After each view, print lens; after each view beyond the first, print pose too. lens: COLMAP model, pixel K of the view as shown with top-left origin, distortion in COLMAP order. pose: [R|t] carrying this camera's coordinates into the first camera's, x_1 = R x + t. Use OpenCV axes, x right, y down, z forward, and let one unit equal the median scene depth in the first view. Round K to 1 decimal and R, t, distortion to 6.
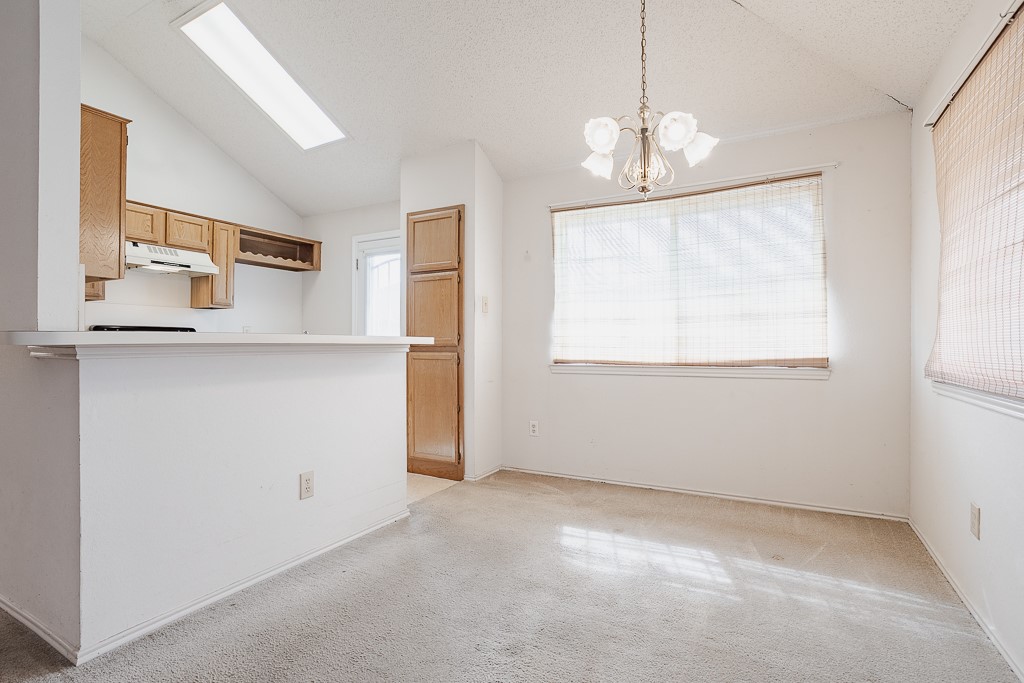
lens RADIAL K [[490.9, 0, 509.5], [0, 490.9, 343.2], [0, 0, 1]] dist [-0.063013, 0.034473]
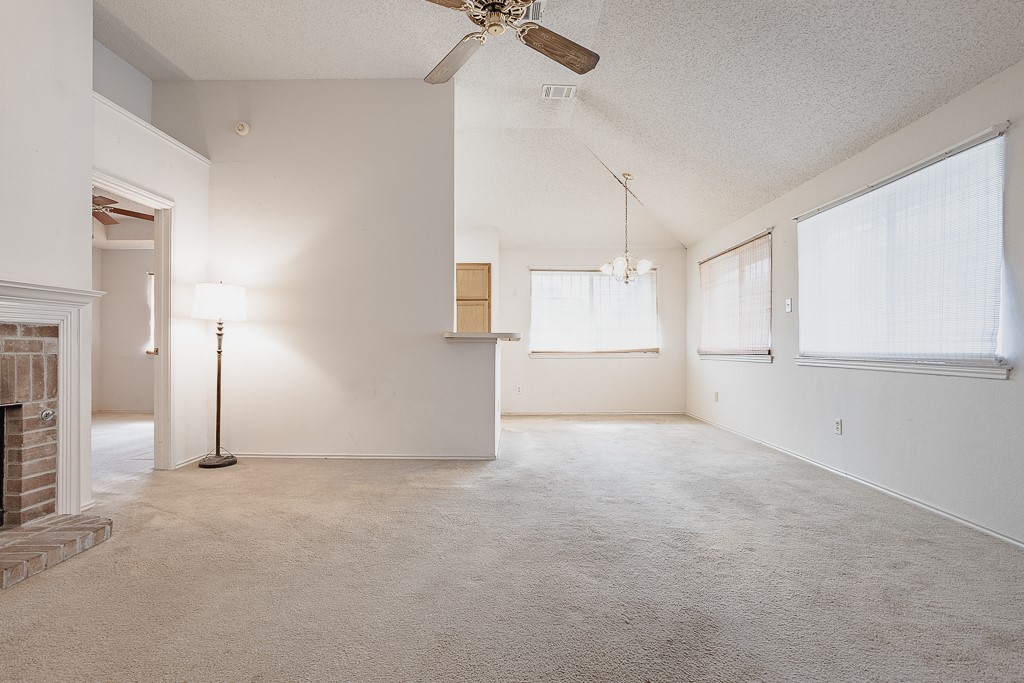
lens RADIAL K [[500.9, 0, 505.3], [0, 500.9, 350.9], [0, 0, 1]] dist [-0.054572, 0.034815]
pose [[0.879301, -0.002009, 0.476263, -0.908113], [0.002104, 0.999998, 0.000335, 0.032399], [-0.476262, 0.000707, 0.879303, -0.614597]]
